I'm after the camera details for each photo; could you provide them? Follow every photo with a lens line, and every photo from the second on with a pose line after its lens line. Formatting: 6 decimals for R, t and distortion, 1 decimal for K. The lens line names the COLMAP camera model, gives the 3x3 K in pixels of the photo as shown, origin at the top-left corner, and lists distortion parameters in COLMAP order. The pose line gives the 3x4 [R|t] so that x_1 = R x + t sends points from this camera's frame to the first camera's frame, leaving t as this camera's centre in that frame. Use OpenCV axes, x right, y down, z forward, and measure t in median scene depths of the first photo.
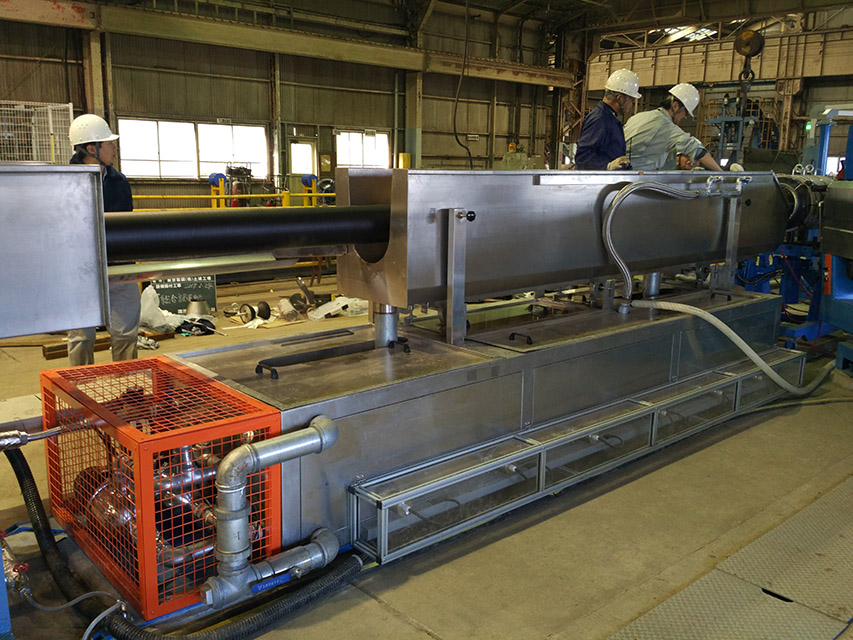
lens RADIAL K [[768.6, 0, 425.4], [0, 768.6, 318.3], [0, 0, 1]] dist [0.114727, -0.215242]
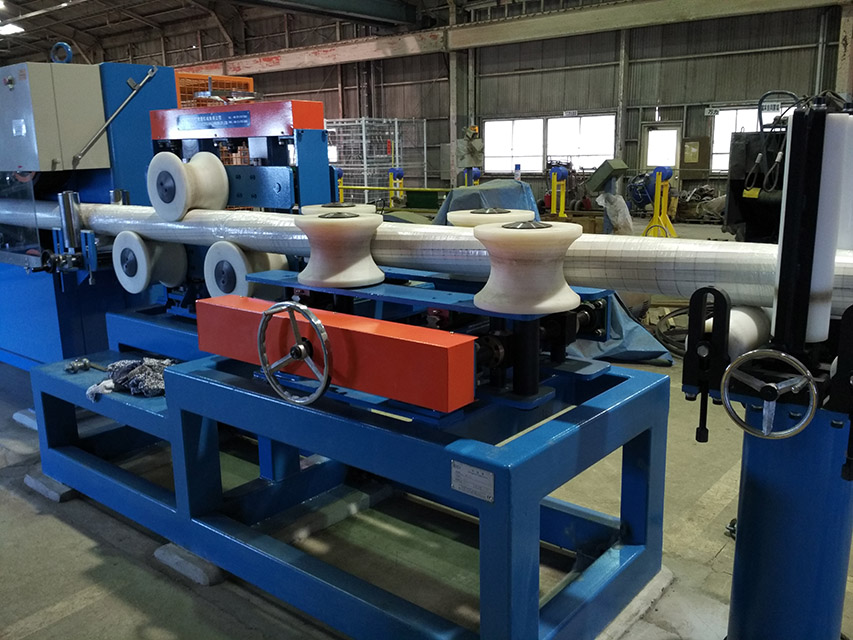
lens RADIAL K [[733.3, 0, 427.7], [0, 733.3, 316.0], [0, 0, 1]] dist [0.106150, -0.193775]
pose [[0.157542, 0.195815, -0.967903, 0.680361], [-0.177984, 0.969722, 0.167213, -0.132186], [0.971340, 0.145929, 0.187624, 0.699883]]
